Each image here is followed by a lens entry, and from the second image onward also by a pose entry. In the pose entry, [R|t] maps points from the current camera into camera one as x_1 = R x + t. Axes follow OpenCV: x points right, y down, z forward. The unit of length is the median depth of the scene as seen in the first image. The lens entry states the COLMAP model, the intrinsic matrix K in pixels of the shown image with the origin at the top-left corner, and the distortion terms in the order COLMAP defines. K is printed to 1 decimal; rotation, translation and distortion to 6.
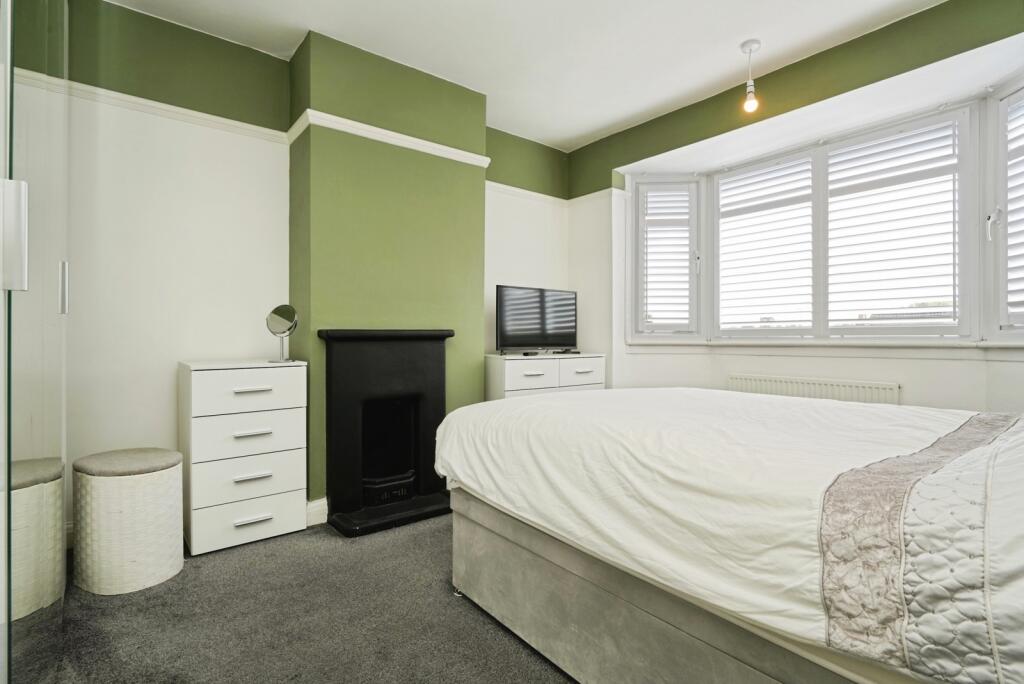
lens RADIAL K [[488.0, 0, 515.2], [0, 488.0, 346.9], [0, 0, 1]] dist [-0.010936, 0.002654]
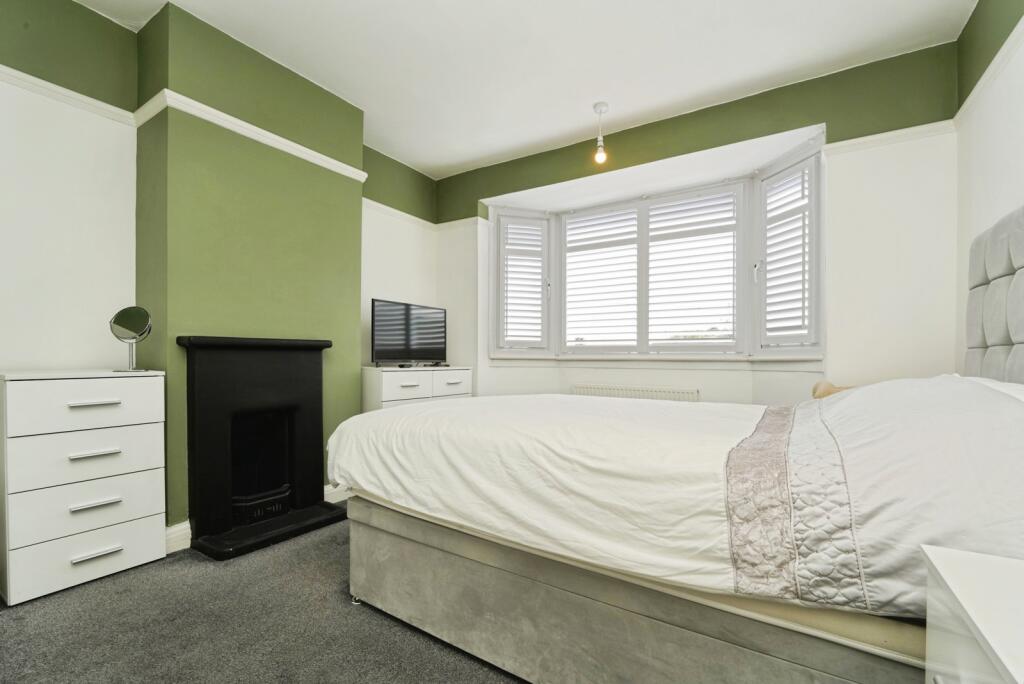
lens RADIAL K [[439.6, 0, 506.8], [0, 439.6, 369.8], [0, 0, 1]] dist [-0.021658, 0.001900]
pose [[0.951074, -0.000103, 0.308964, -0.071099], [-0.003315, 0.999939, 0.010538, 0.015683], [-0.308946, -0.011047, 0.951015, 0.045443]]
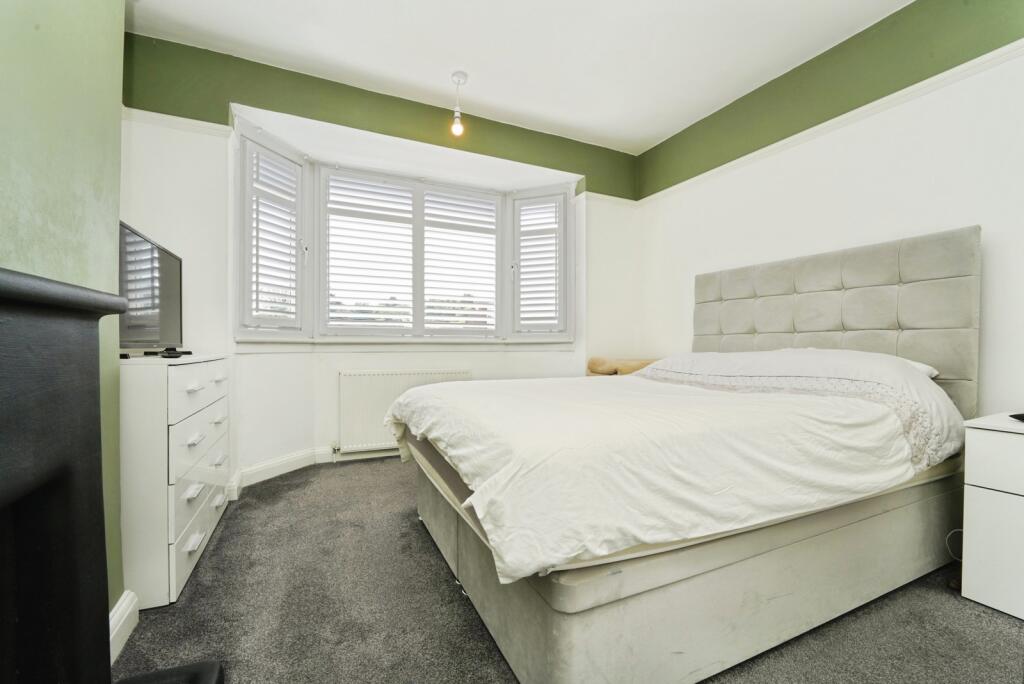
lens RADIAL K [[415.6, 0, 511.8], [0, 415.6, 341.6], [0, 0, 1]] dist [-0.023102, -0.000173]
pose [[0.245141, 0.008250, 0.969452, -0.446153], [0.012231, 0.999858, -0.011602, 0.011686], [-0.969410, 0.014702, 0.245006, 0.679710]]
